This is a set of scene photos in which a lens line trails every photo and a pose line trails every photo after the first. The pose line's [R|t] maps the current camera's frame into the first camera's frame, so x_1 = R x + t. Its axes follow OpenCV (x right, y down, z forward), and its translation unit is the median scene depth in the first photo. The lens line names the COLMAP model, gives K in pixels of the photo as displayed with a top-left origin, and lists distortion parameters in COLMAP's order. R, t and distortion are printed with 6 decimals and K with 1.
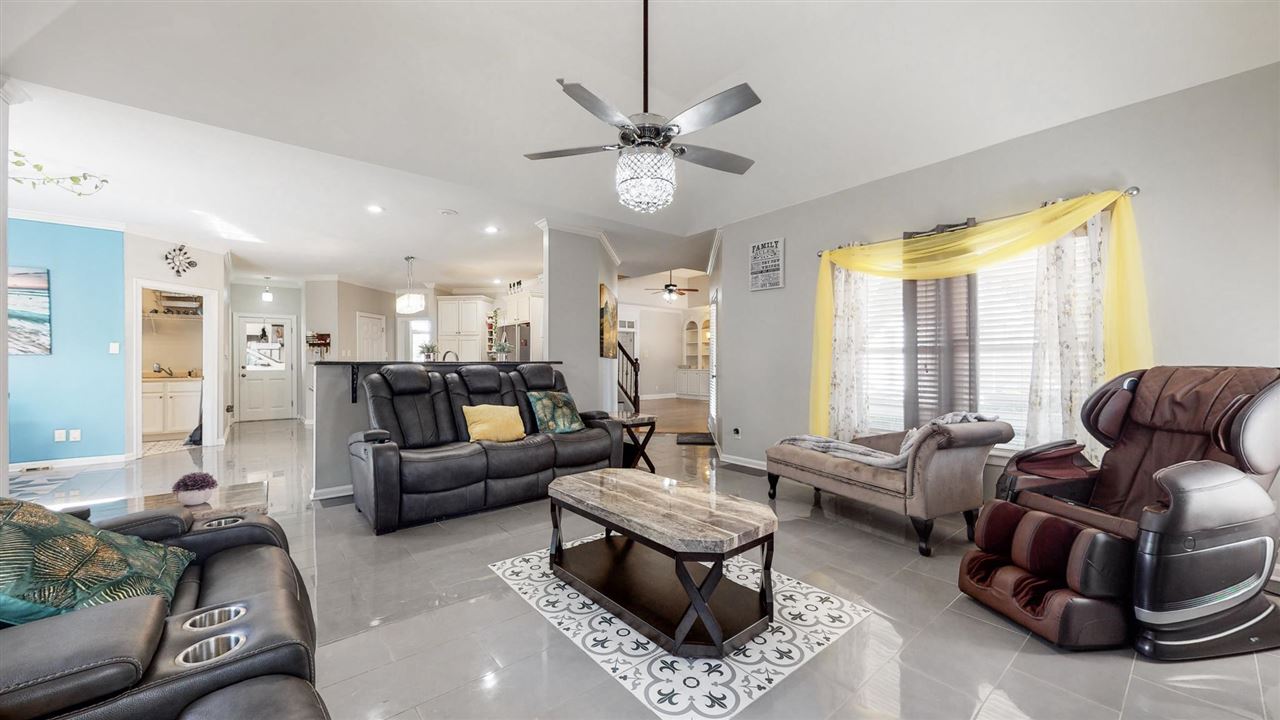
lens RADIAL K [[468.3, 0, 640.6], [0, 468.3, 362.1], [0, 0, 1]] dist [-0.000691, 0.000113]
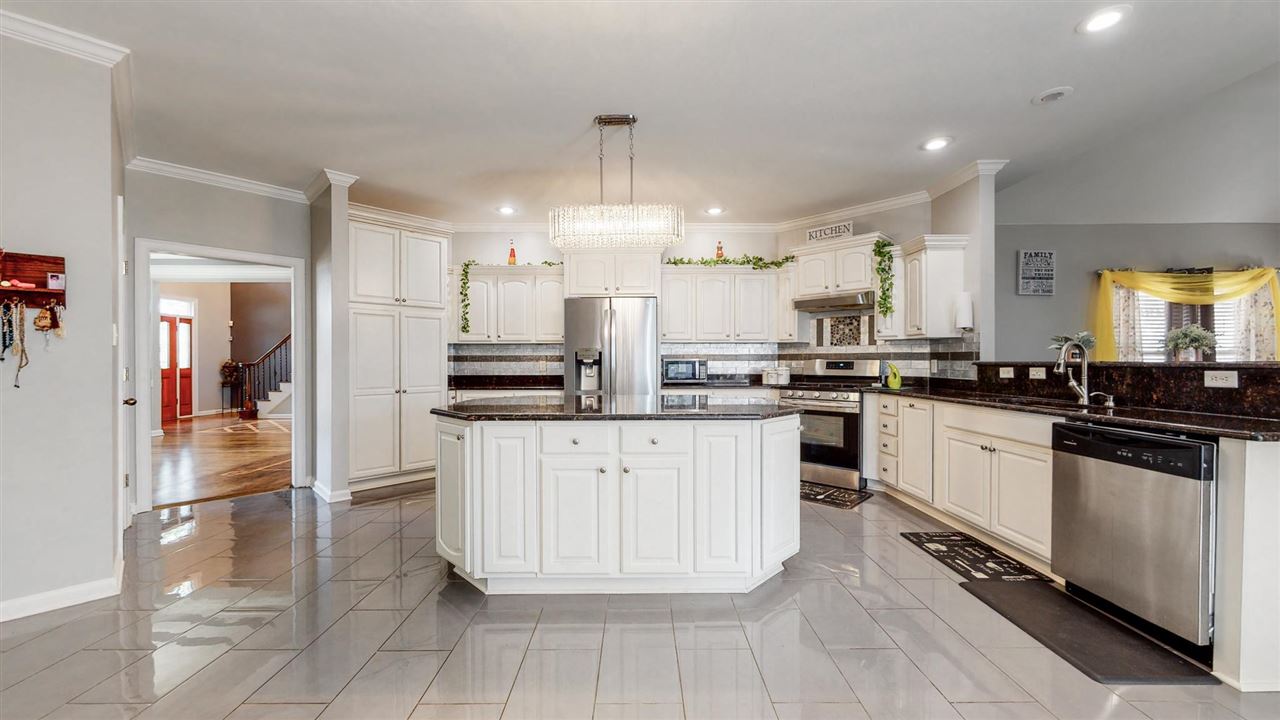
lens RADIAL K [[468.3, 0, 640.6], [0, 468.3, 362.1], [0, 0, 1]] dist [-0.000691, 0.000113]
pose [[0.632757, -0.001591, 0.774349, -1.178559], [0.003660, 0.999993, -0.000936, -0.002671], [-0.774342, 0.003427, 0.632759, 1.050133]]
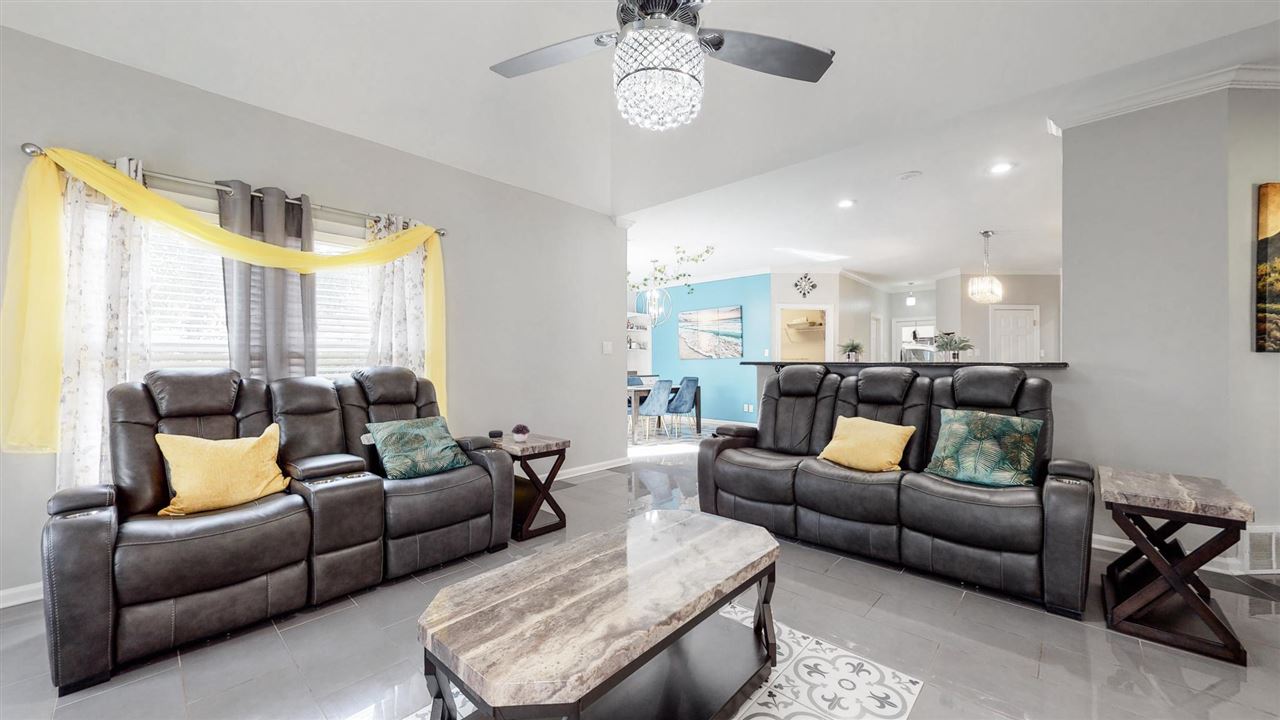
lens RADIAL K [[468.3, 0, 640.6], [0, 468.3, 362.1], [0, 0, 1]] dist [-0.000691, 0.000113]
pose [[0.130251, 0.001540, -0.991480, 0.319056], [-0.001538, 0.999998, 0.001352, -0.001559], [0.991480, 0.001349, 0.130253, 0.435675]]
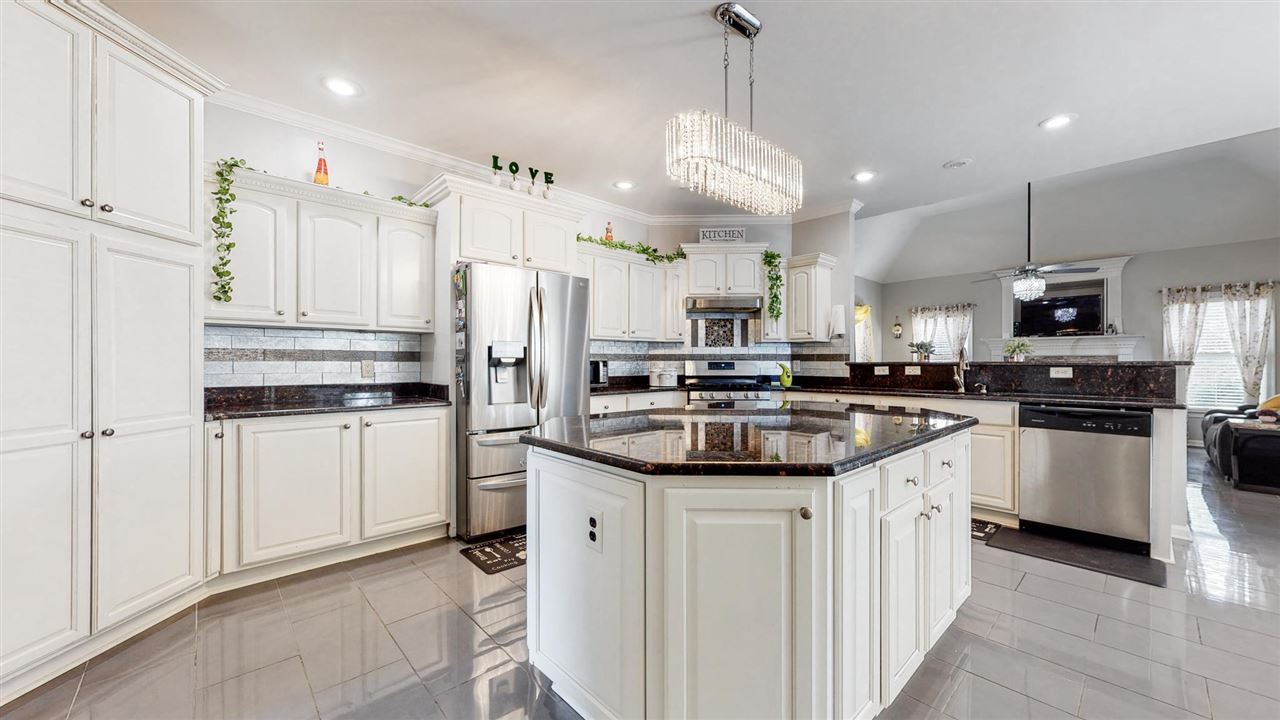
lens RADIAL K [[468.3, 0, 640.6], [0, 468.3, 362.1], [0, 0, 1]] dist [-0.000691, 0.000113]
pose [[-0.057202, 0.002106, 0.998360, -1.155161], [0.003629, 0.999992, -0.001902, -0.001759], [-0.998356, 0.003514, -0.057209, 1.581307]]
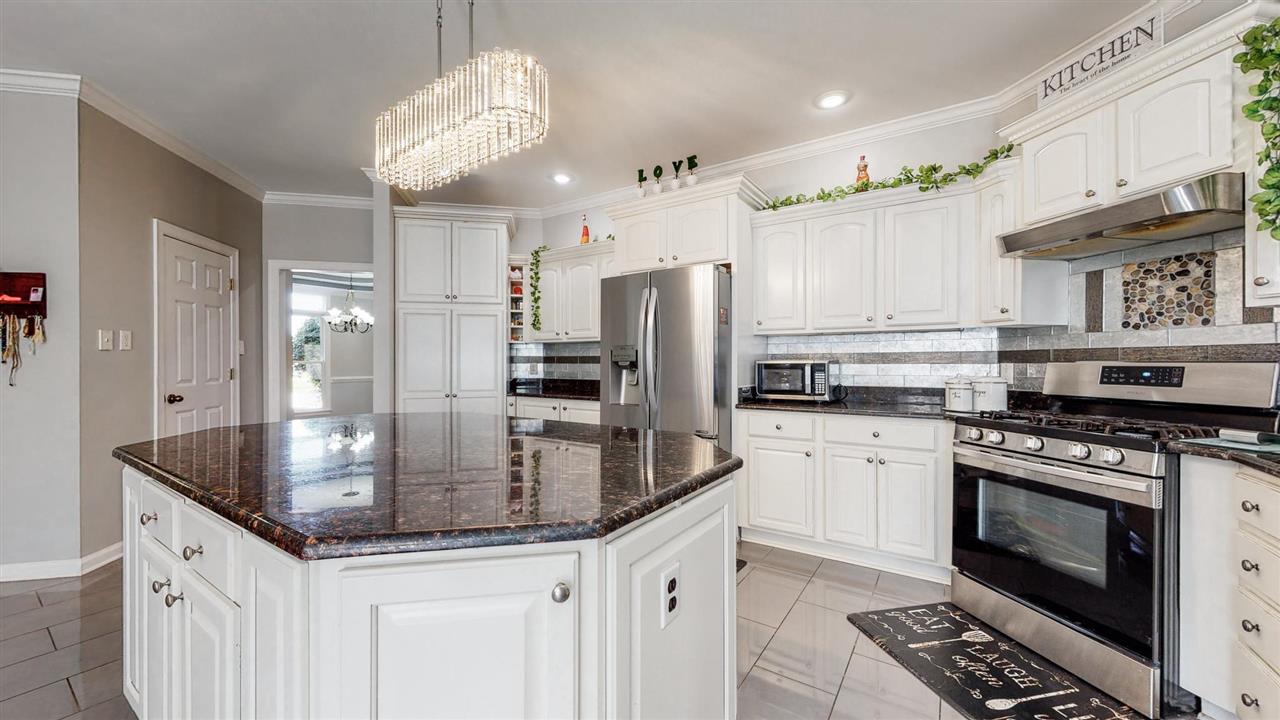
lens RADIAL K [[468.3, 0, 640.6], [0, 468.3, 362.1], [0, 0, 1]] dist [-0.000691, 0.000113]
pose [[0.957730, 0.000910, 0.287669, -0.689443], [0.000074, 0.999994, -0.003411, -0.005786], [-0.287670, 0.003289, 0.957724, 1.081534]]
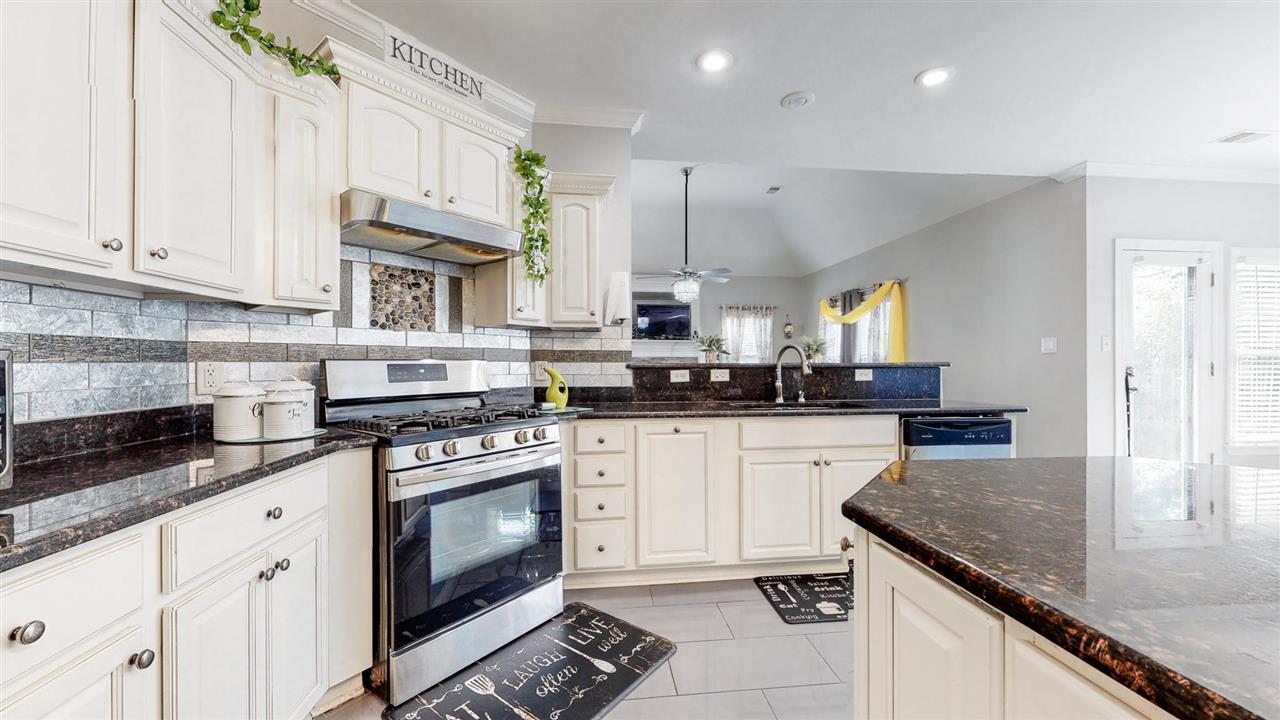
lens RADIAL K [[468.3, 0, 640.6], [0, 468.3, 362.1], [0, 0, 1]] dist [-0.000691, 0.000113]
pose [[-0.835614, 0.002457, 0.549311, -0.579565], [0.004264, 0.999989, 0.002014, -0.005239], [-0.549300, 0.004025, -0.835615, 1.608477]]
